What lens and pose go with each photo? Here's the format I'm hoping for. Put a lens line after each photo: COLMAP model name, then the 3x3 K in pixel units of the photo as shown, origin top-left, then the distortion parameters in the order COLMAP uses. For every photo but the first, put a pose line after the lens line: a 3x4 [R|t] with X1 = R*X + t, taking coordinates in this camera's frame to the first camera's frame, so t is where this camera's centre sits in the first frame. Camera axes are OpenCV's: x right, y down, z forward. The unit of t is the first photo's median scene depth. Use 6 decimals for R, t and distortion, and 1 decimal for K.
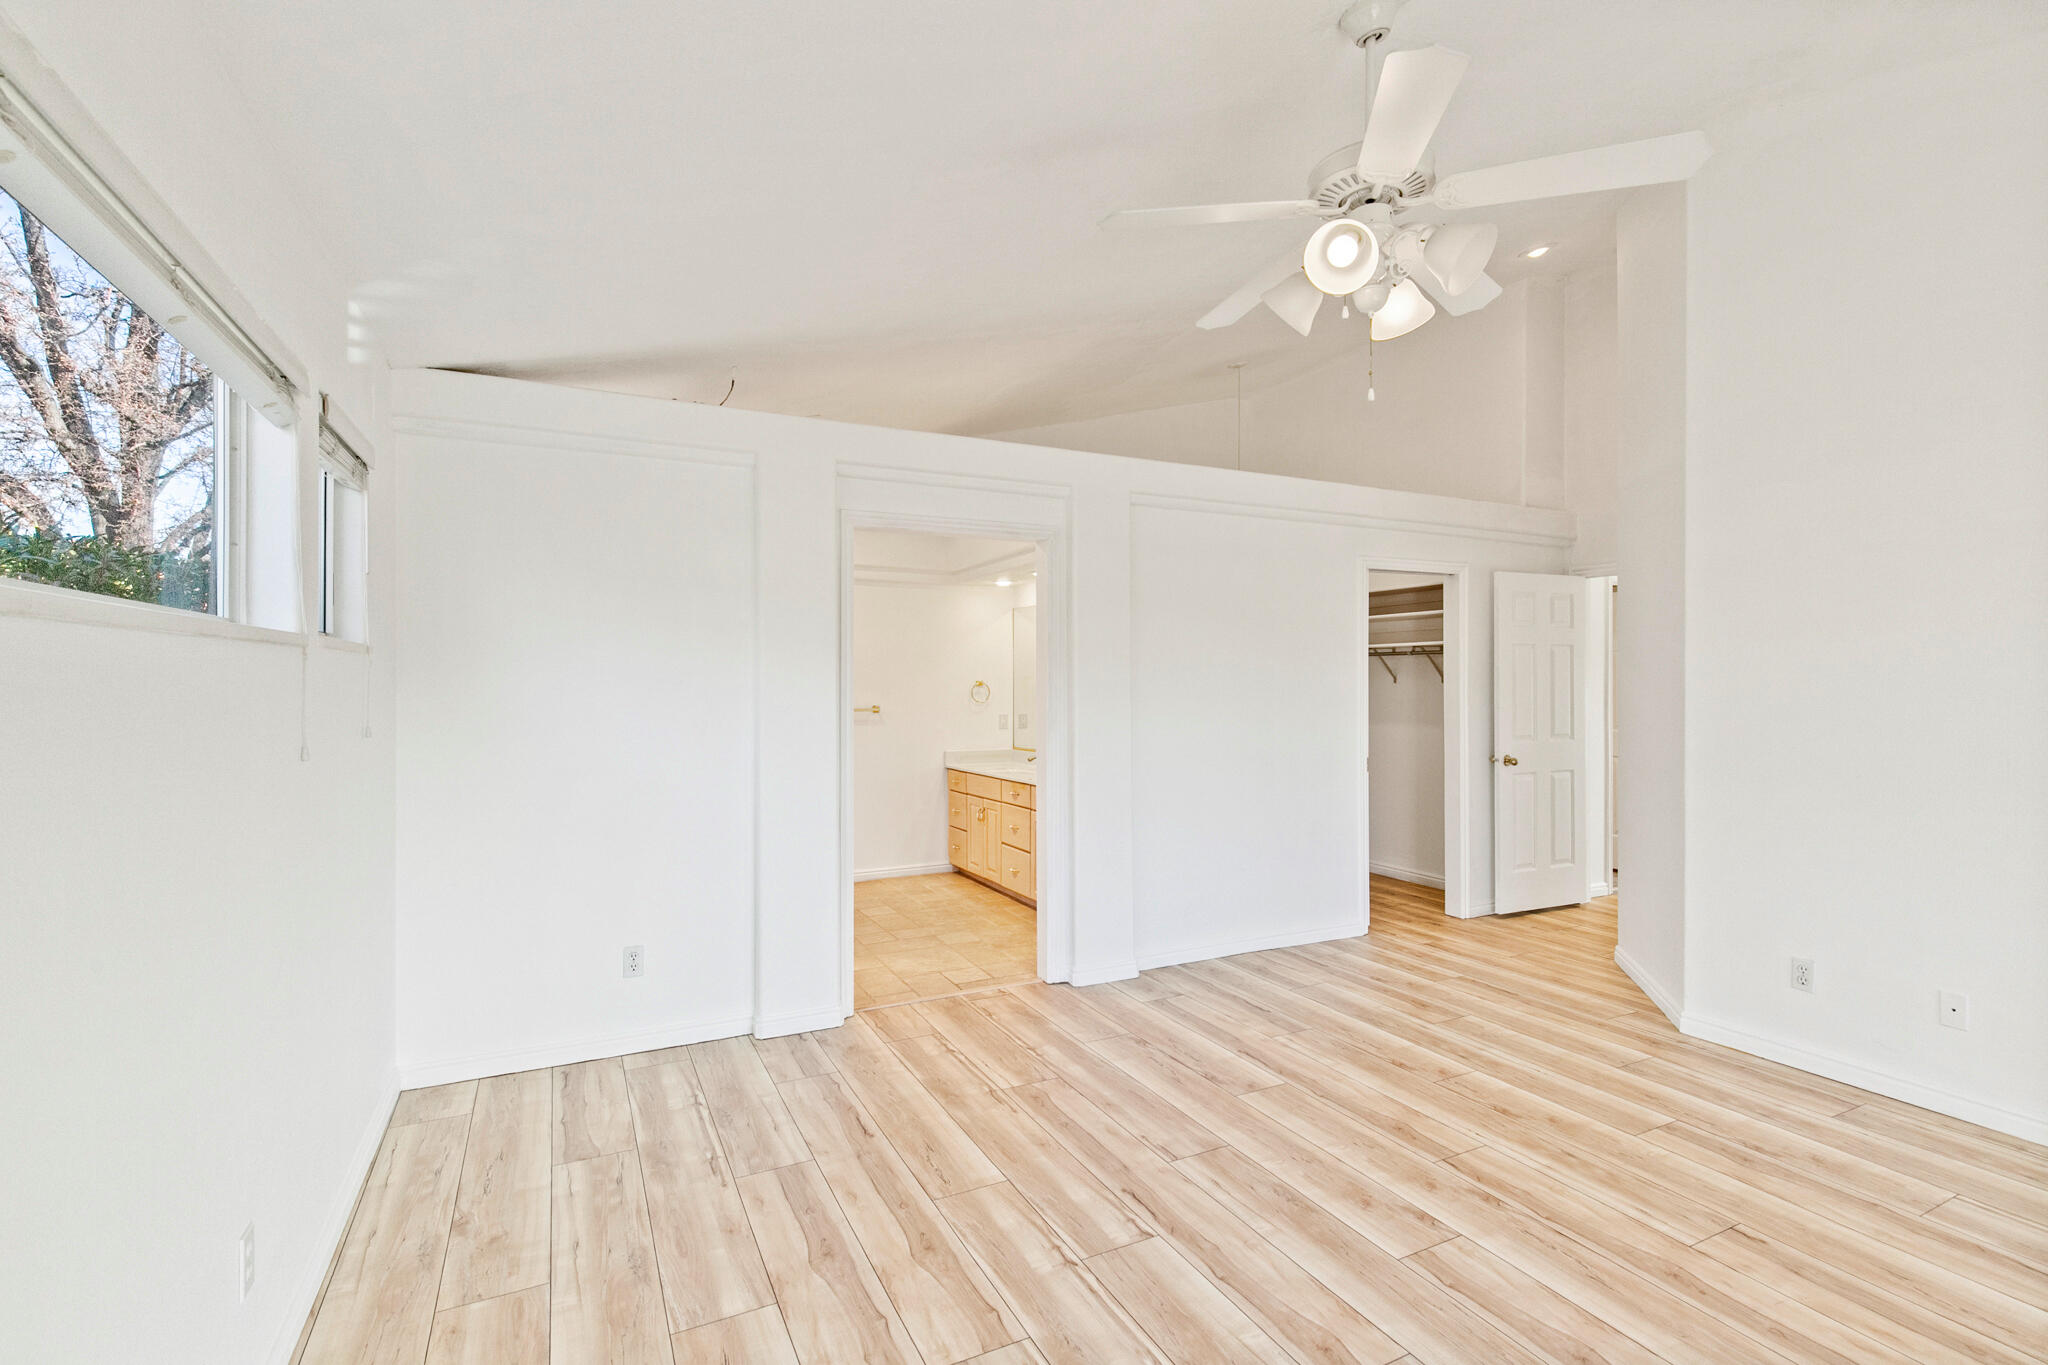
lens RADIAL K [[929.6, 0, 1027.1], [0, 929.6, 683.5], [0, 0, 1]] dist [0.005792, 0.000061]
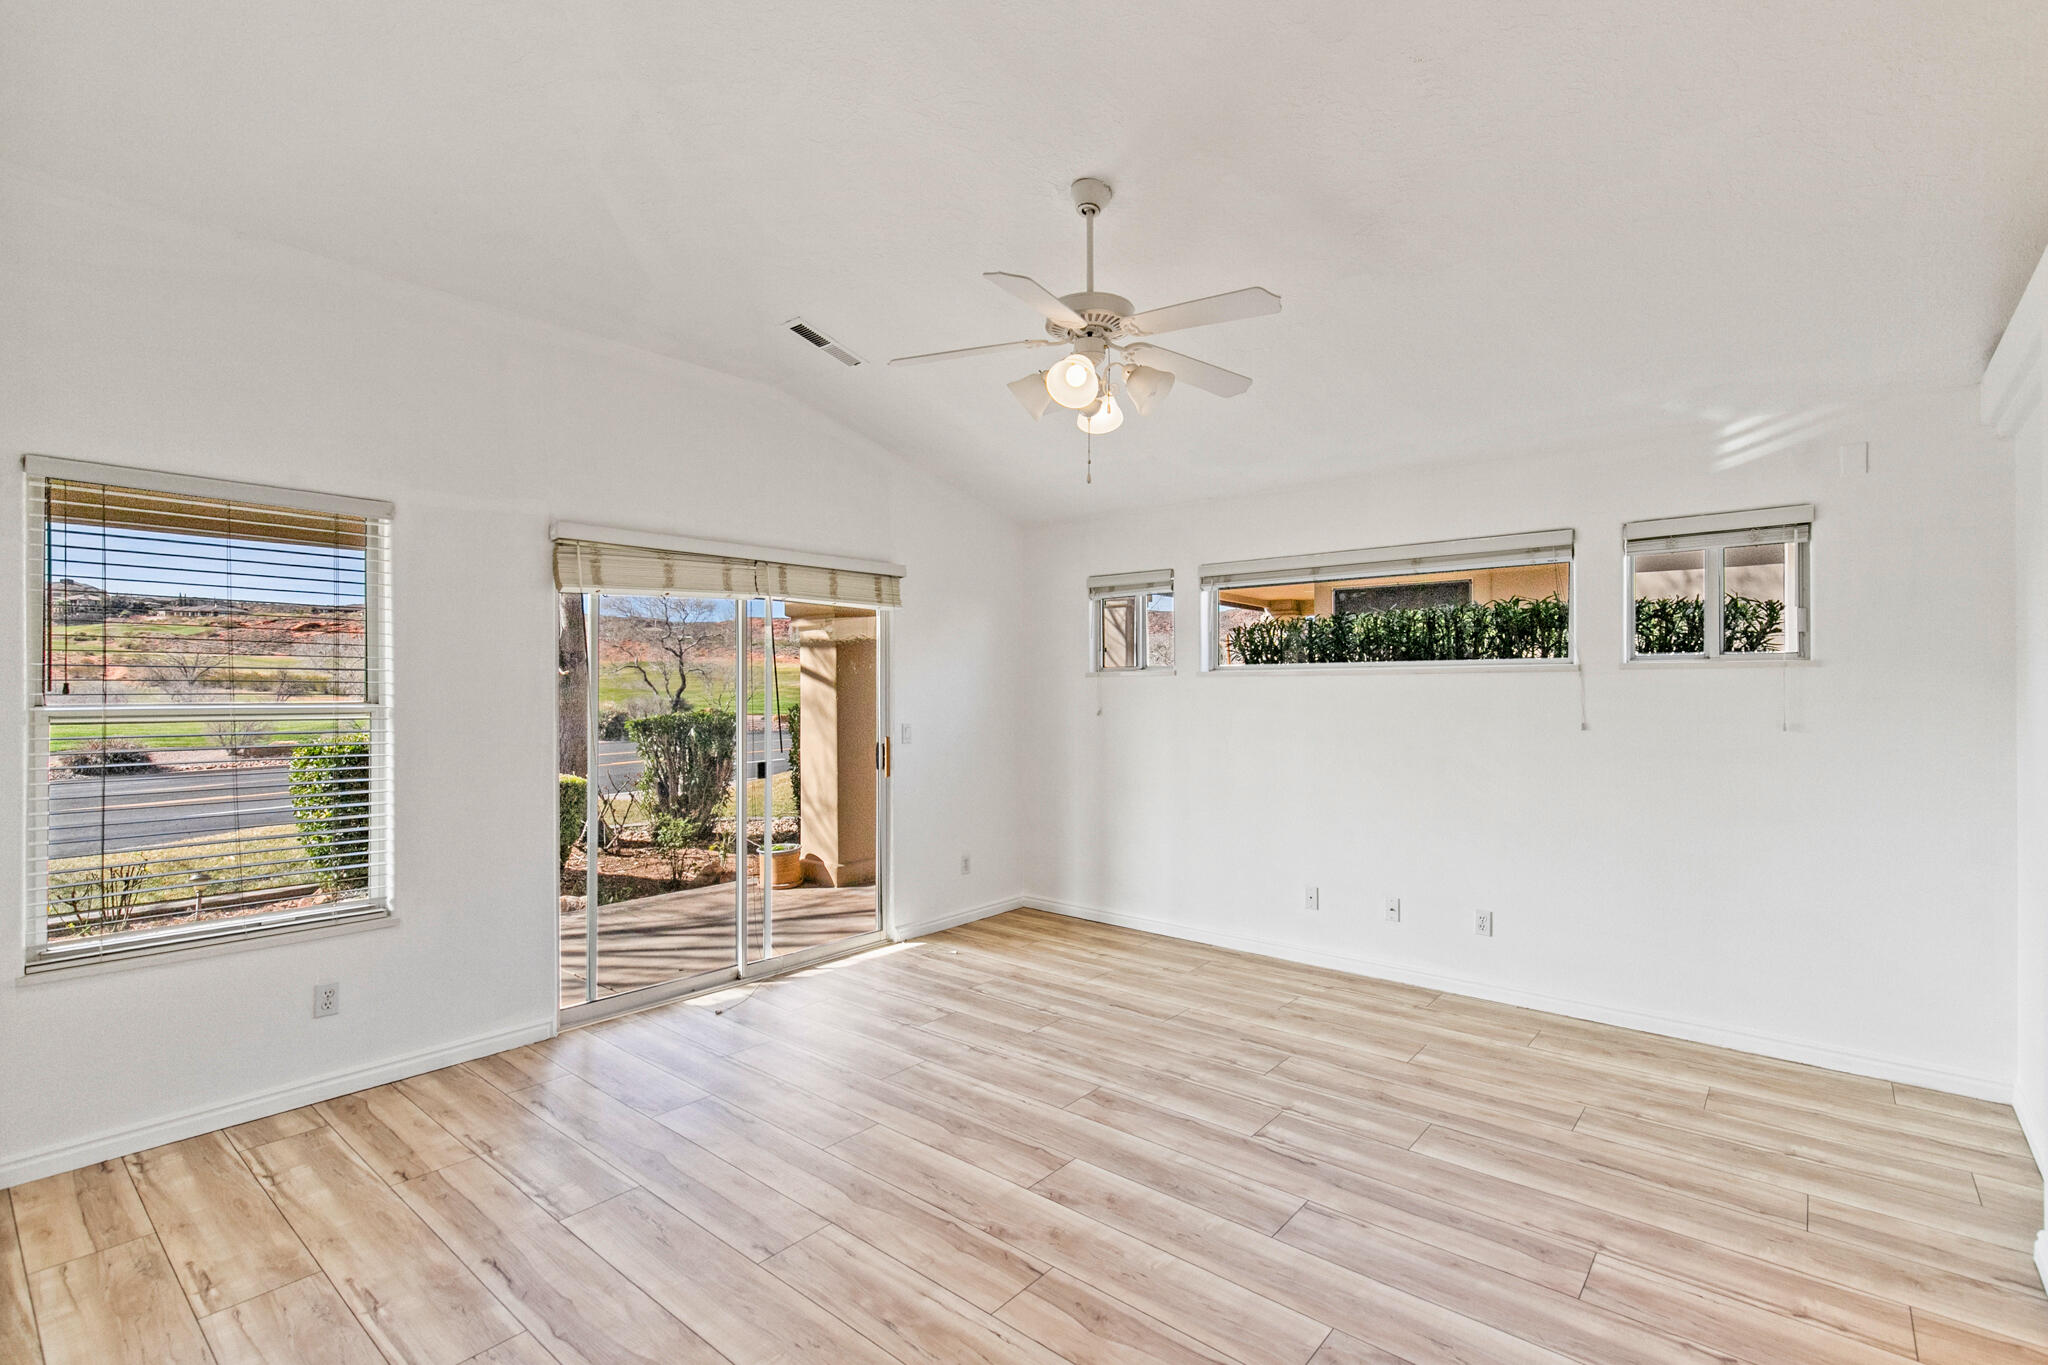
lens RADIAL K [[937.2, 0, 1022.4], [0, 937.2, 689.6], [0, 0, 1]] dist [0.010274, -0.000534]
pose [[-0.921608, 0.003727, -0.388103, 0.722963], [0.001635, 0.999982, 0.005720, -0.009282], [0.388118, 0.004637, -0.921598, 1.621010]]
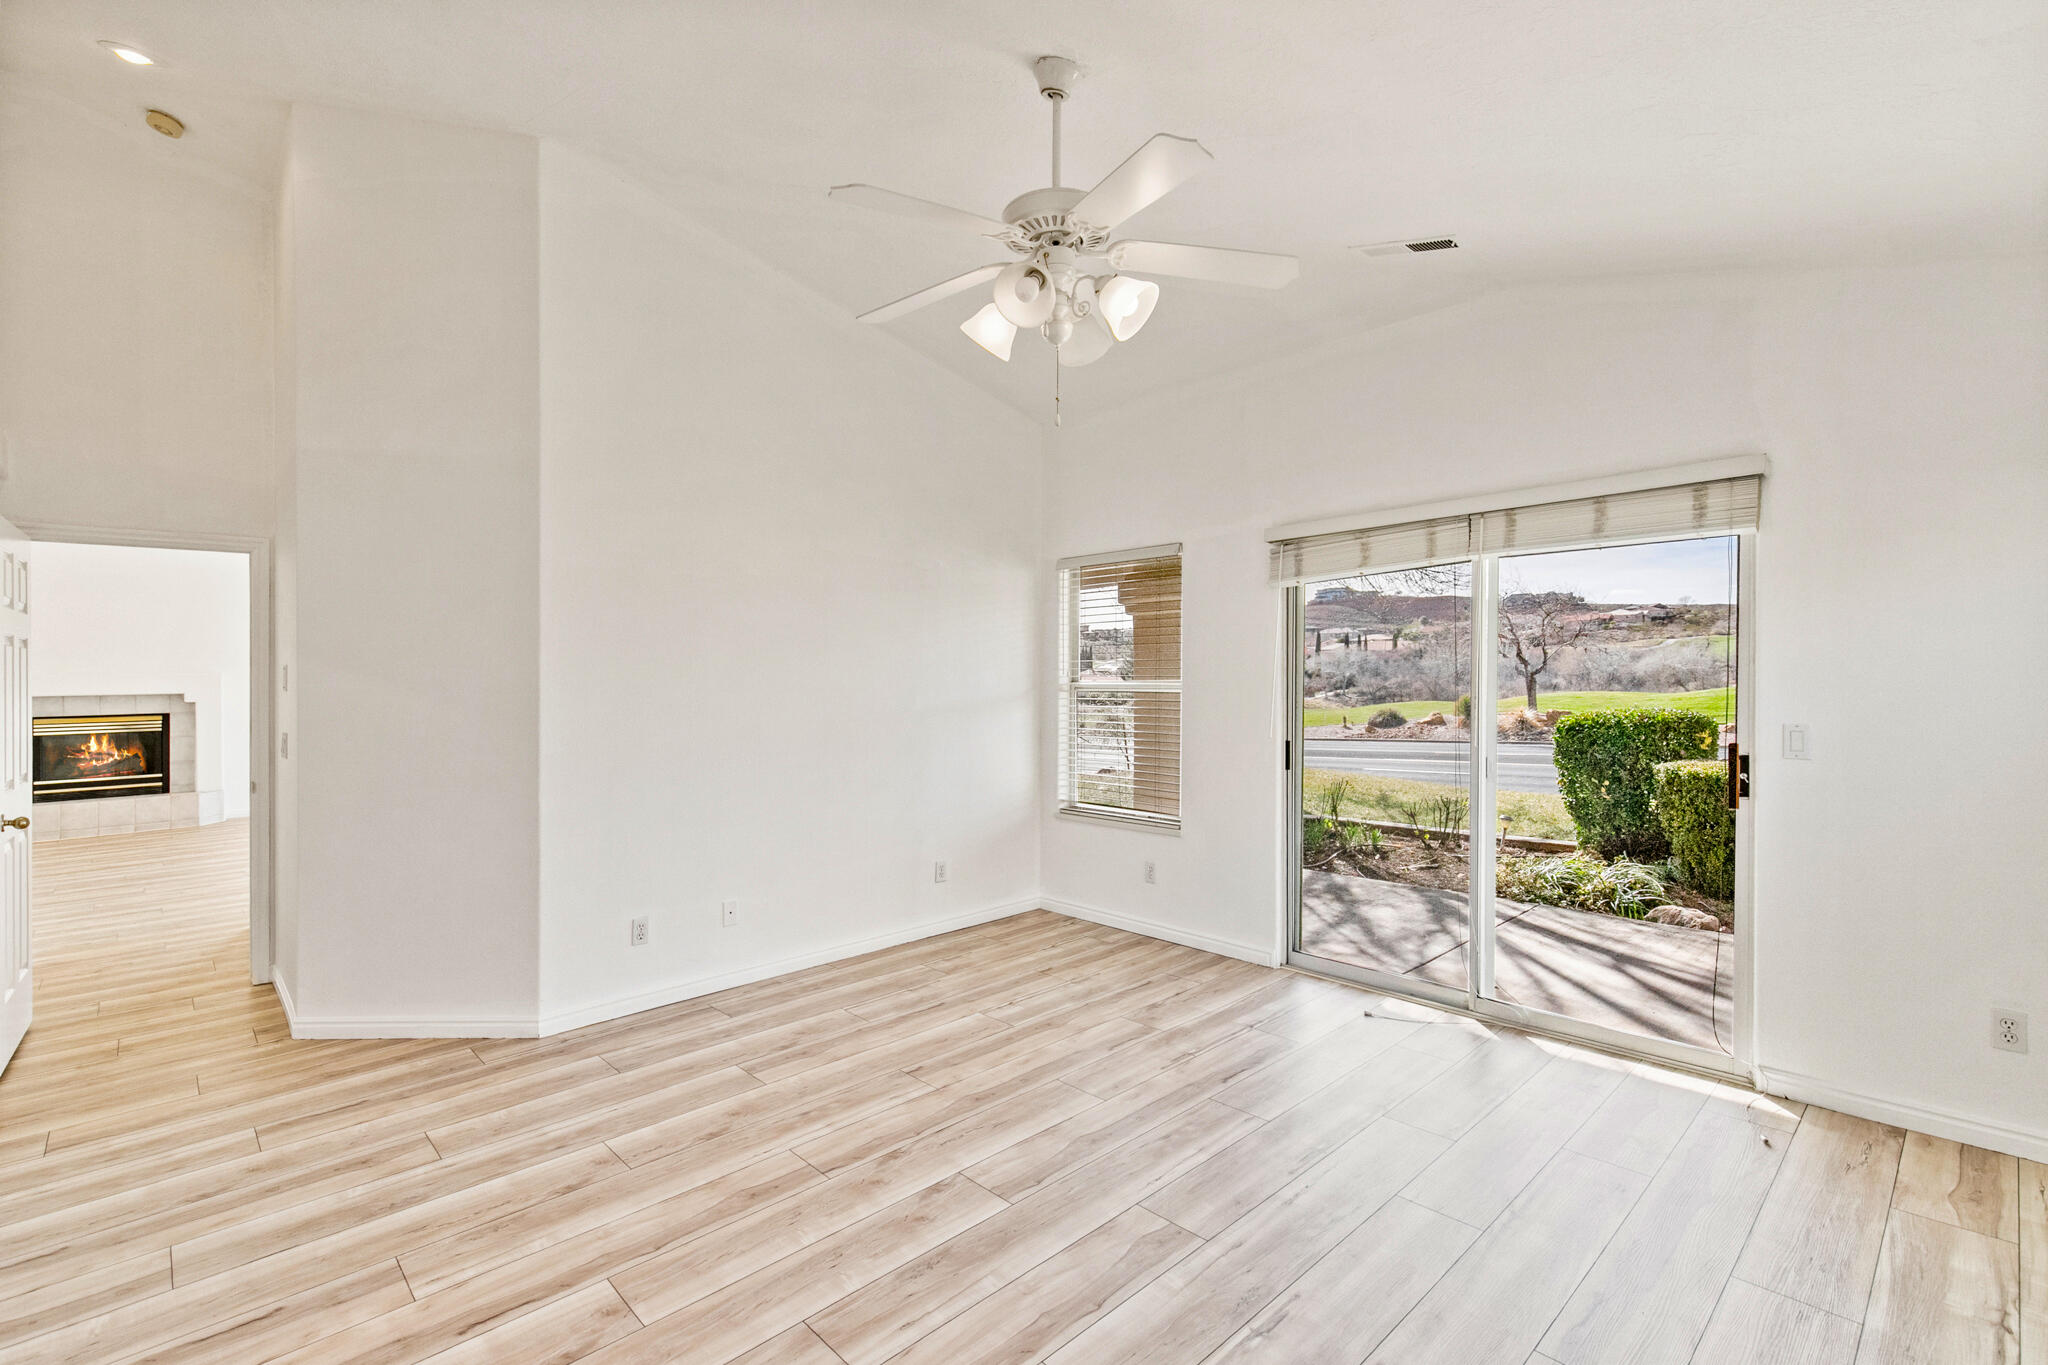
lens RADIAL K [[929.6, 0, 1027.1], [0, 929.6, 683.5], [0, 0, 1]] dist [0.005792, 0.000061]
pose [[-0.286052, -0.003832, 0.958206, -0.502198], [0.018070, 0.999793, 0.009393, -0.004873], [-0.958044, 0.020002, -0.285923, 0.982151]]
